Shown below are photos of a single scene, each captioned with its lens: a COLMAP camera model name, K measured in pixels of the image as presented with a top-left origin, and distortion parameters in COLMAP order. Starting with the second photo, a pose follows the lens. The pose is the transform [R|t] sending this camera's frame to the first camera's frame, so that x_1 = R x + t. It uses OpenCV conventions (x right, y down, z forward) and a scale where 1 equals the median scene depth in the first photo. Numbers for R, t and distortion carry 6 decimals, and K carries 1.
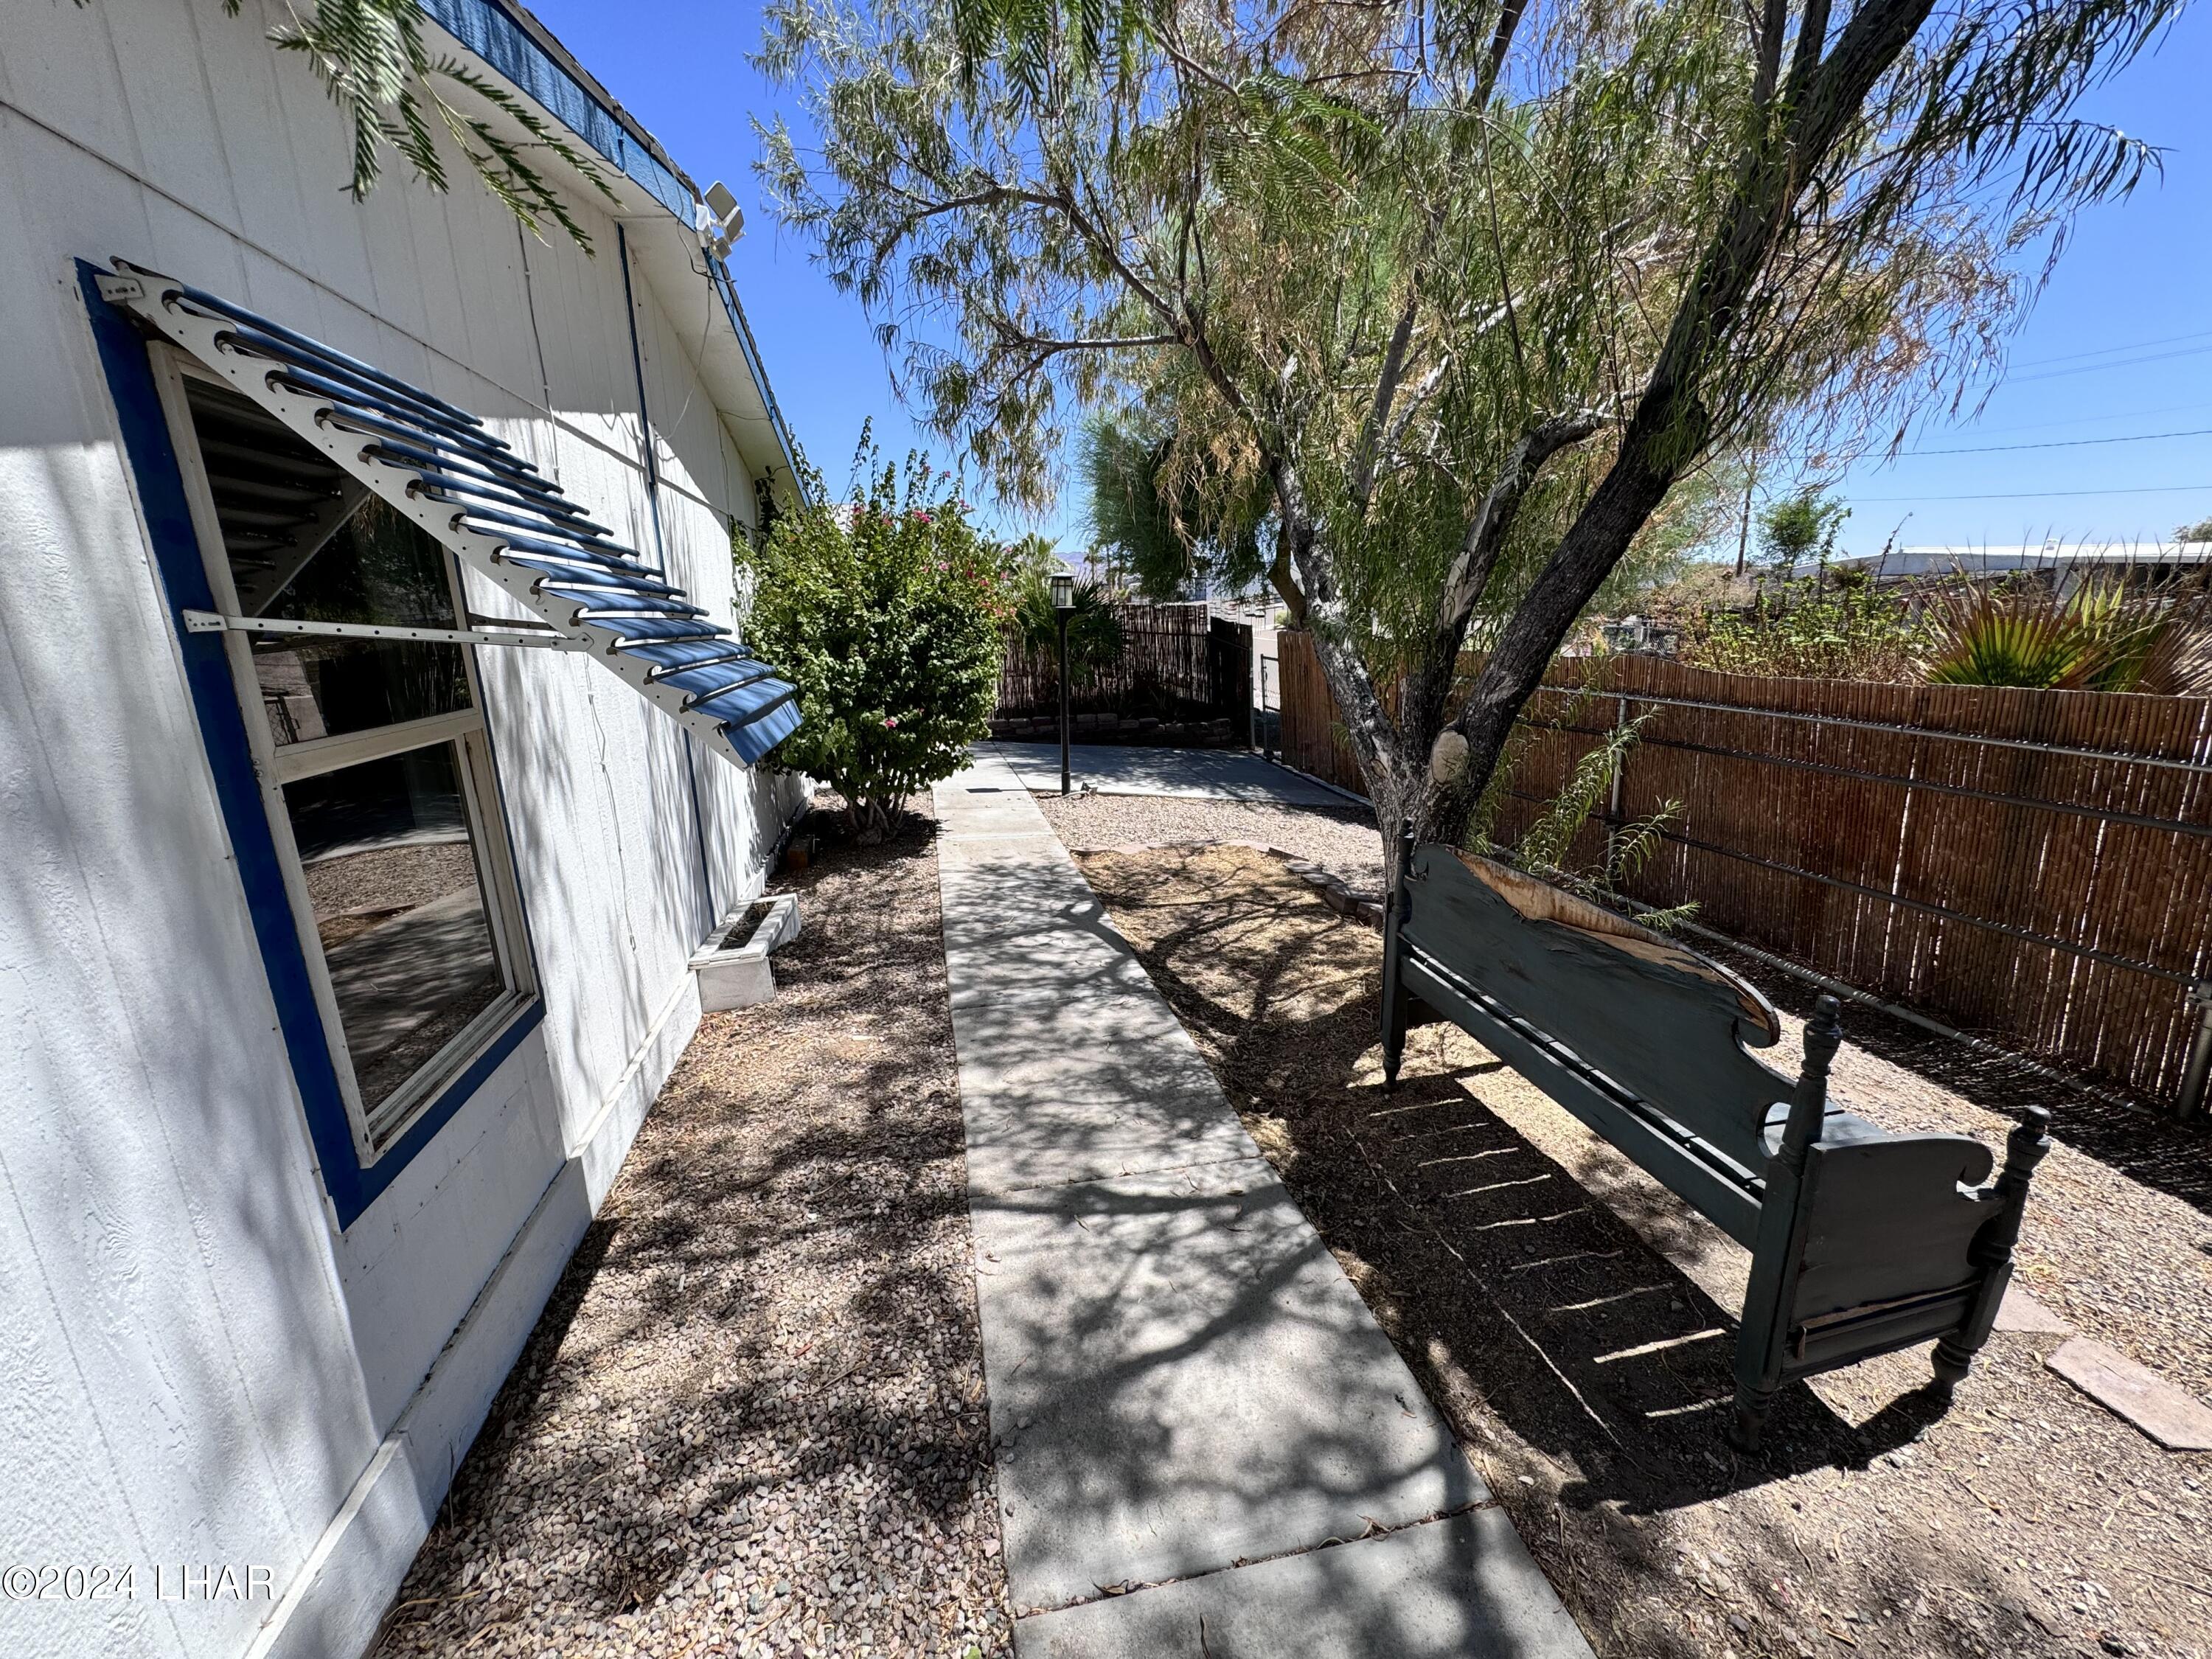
lens RADIAL K [[893.4, 0, 1108.6], [0, 893.4, 829.7], [0, 0, 1]] dist [-0.004076, 0.001058]
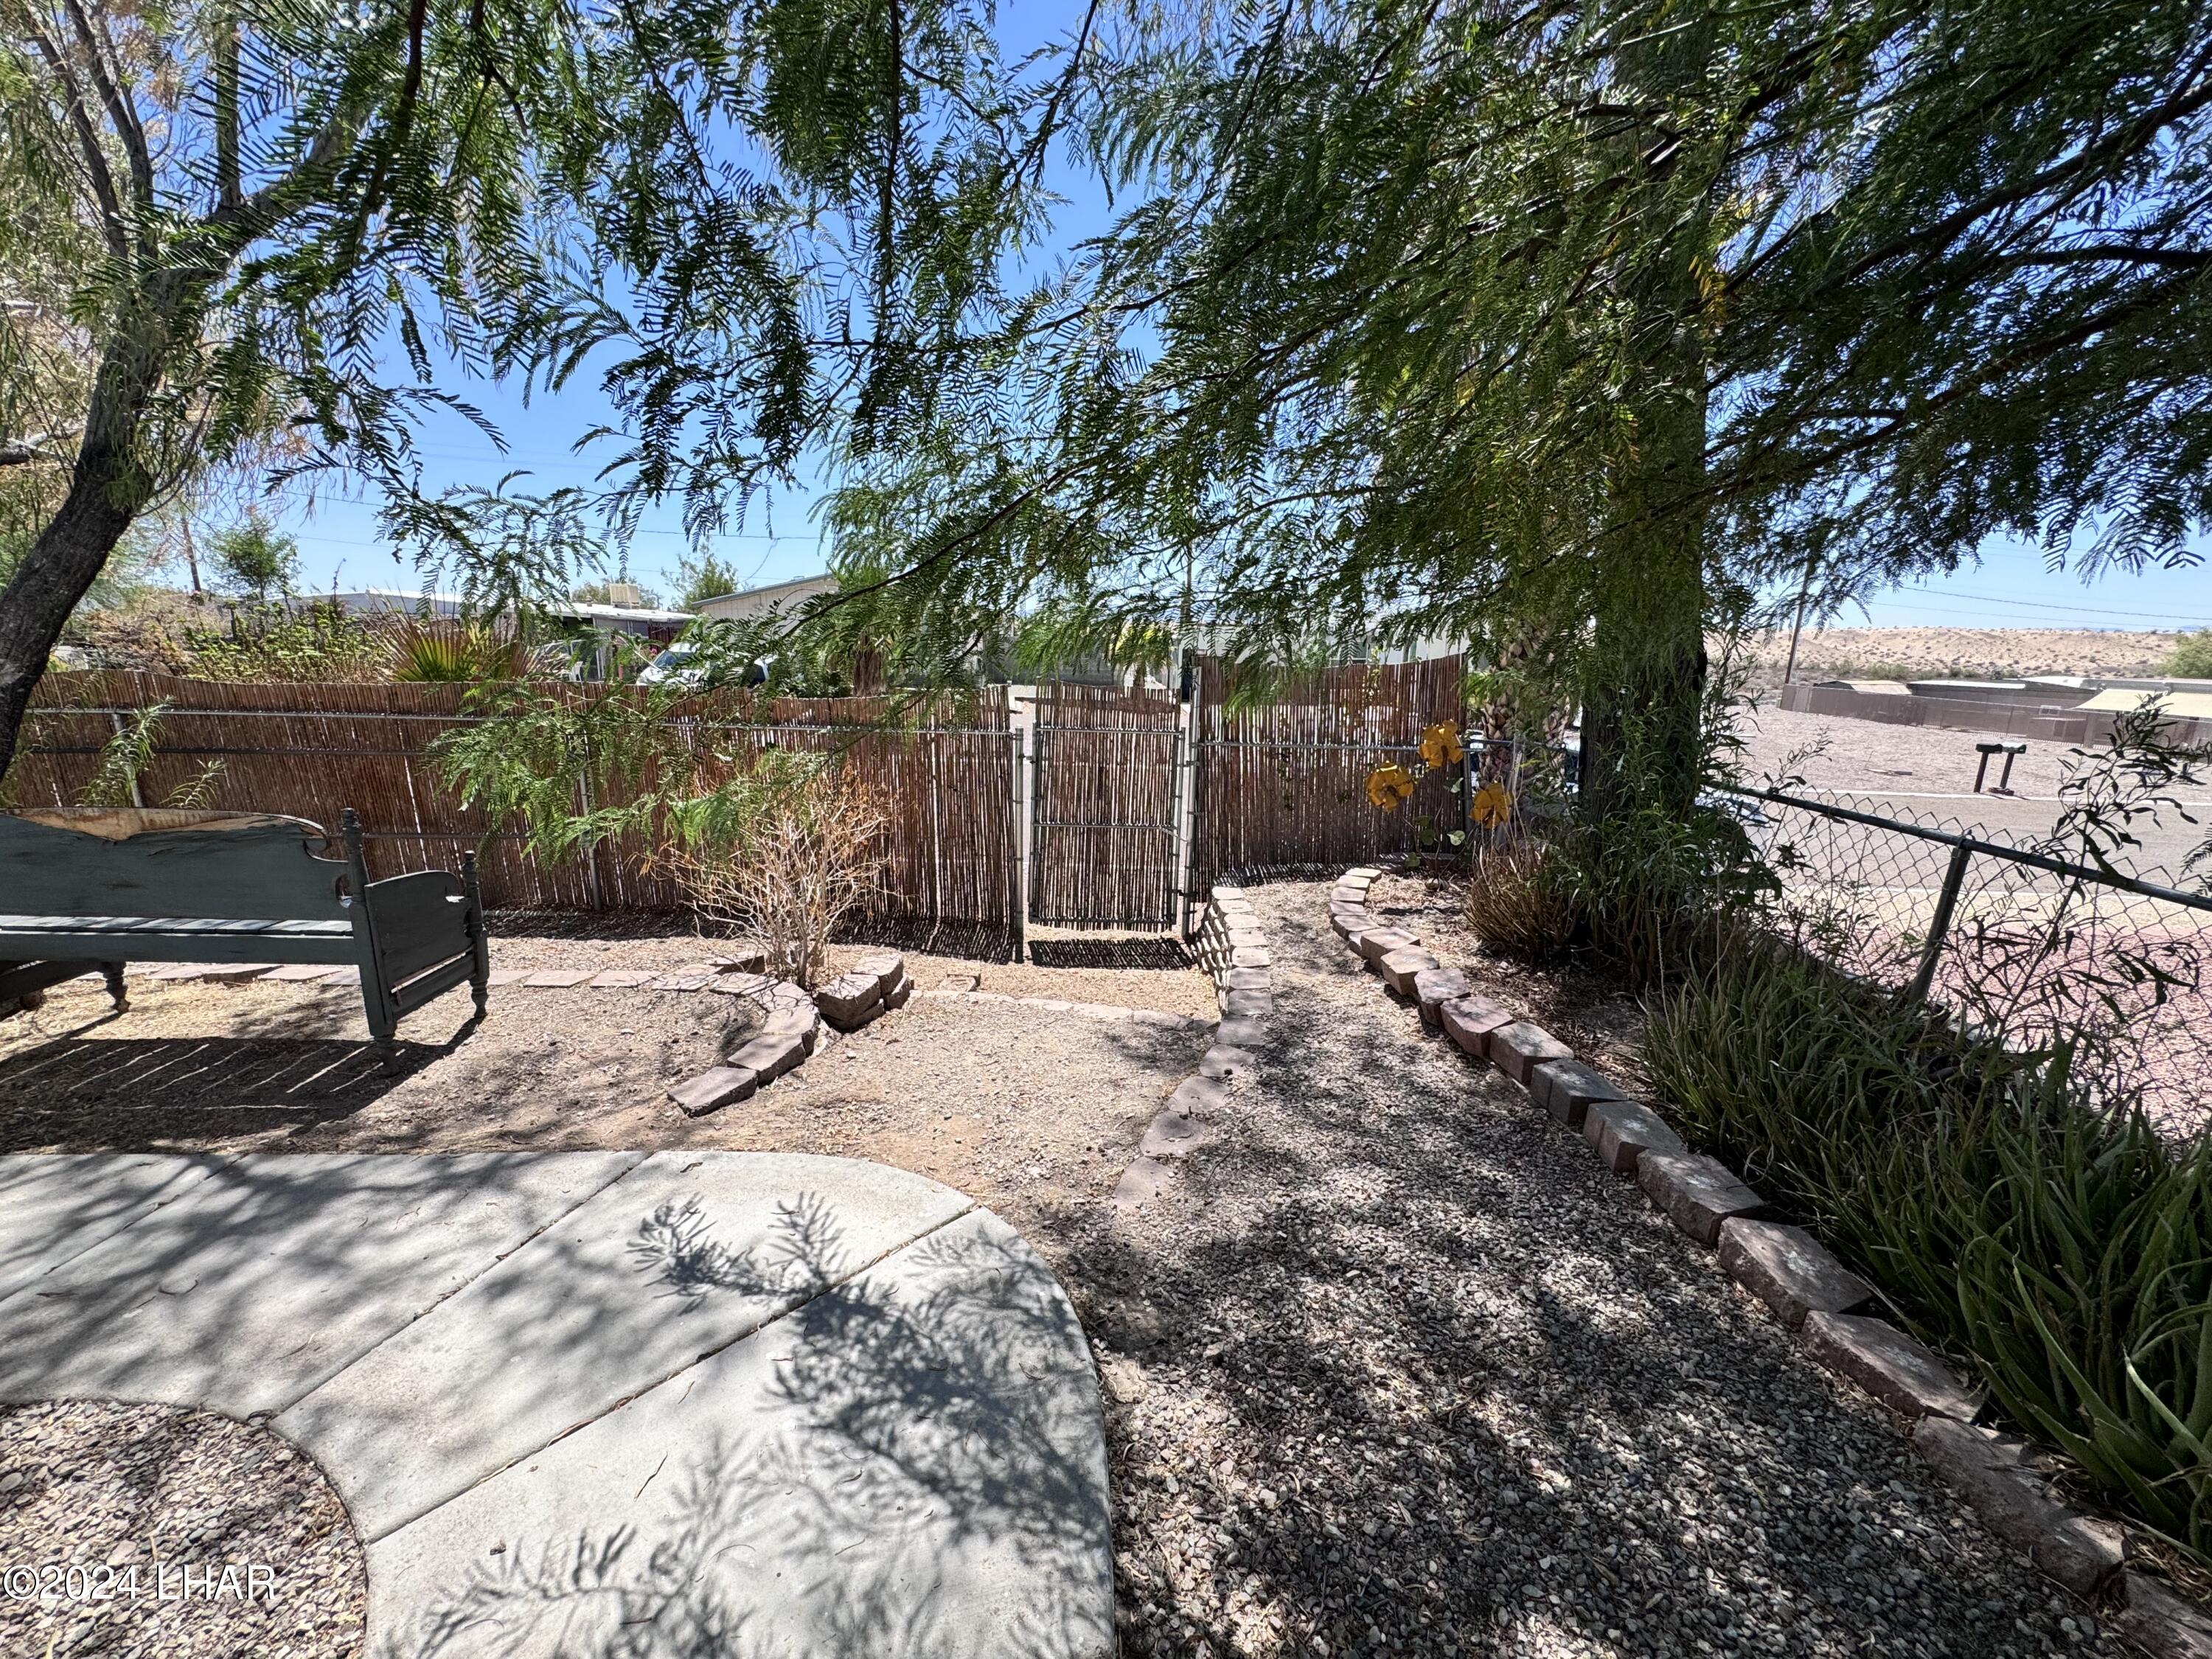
lens RADIAL K [[893.4, 0, 1114.0], [0, 893.4, 833.5], [0, 0, 1]] dist [-0.004076, 0.001058]
pose [[0.188109, -0.180386, 0.965441, -0.478199], [0.217058, 0.966318, 0.138258, 0.210739], [-0.957863, 0.183549, 0.220927, -0.638834]]
